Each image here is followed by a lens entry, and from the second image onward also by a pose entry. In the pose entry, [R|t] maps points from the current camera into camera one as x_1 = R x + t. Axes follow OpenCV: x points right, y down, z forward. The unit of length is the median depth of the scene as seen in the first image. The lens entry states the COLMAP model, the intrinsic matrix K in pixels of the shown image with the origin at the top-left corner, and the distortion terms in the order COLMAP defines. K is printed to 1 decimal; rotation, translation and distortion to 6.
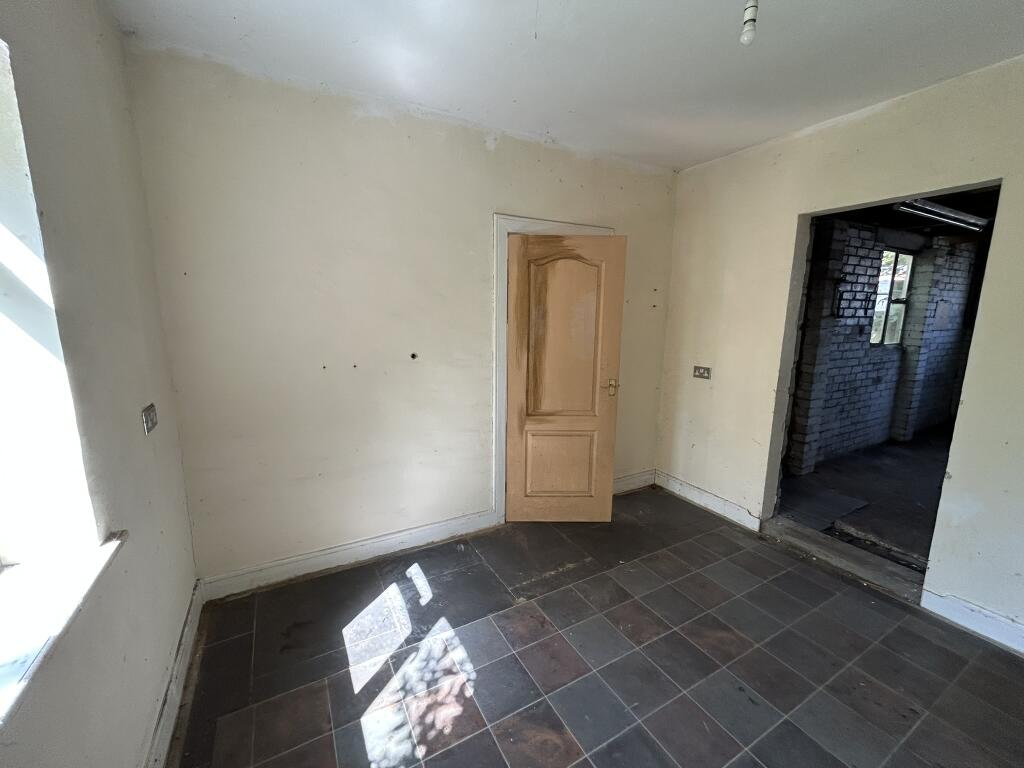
lens RADIAL K [[415.4, 0, 506.2], [0, 415.4, 383.6], [0, 0, 1]] dist [0.001671, 0.000178]
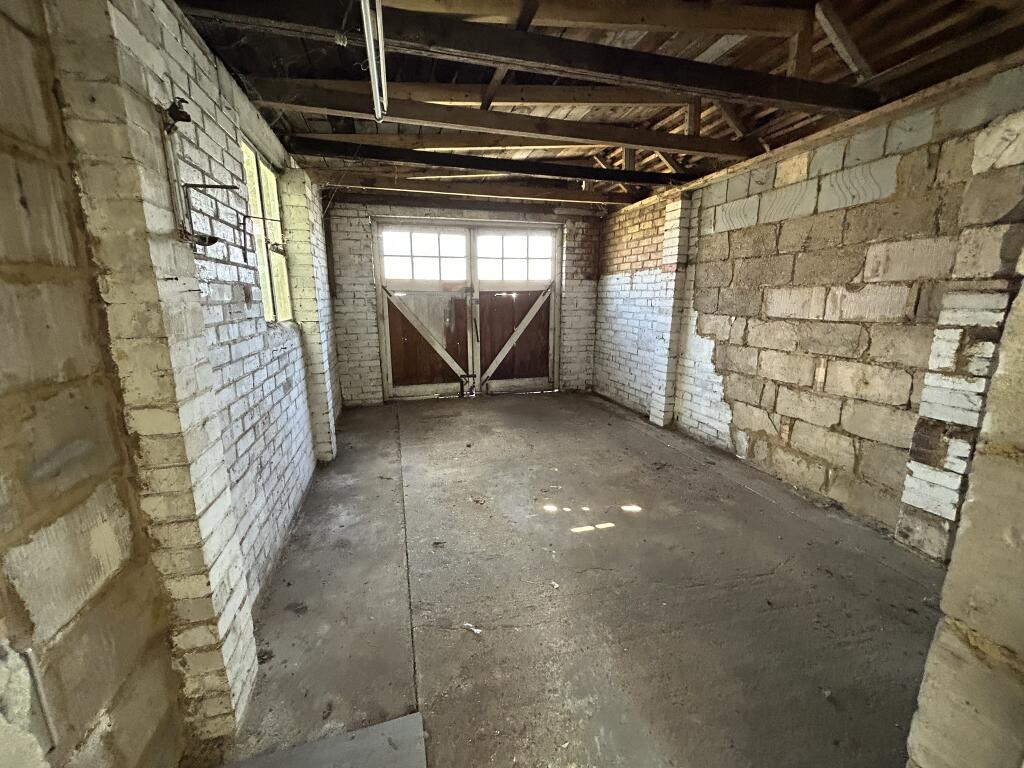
lens RADIAL K [[415.4, 0, 510.1], [0, 415.4, 384.6], [0, 0, 1]] dist [0.001671, 0.000178]
pose [[0.226278, -0.211795, 0.950758, 0.463752], [0.176486, 0.968834, 0.173818, -0.060658], [-0.957941, 0.128465, 0.256605, 0.622701]]
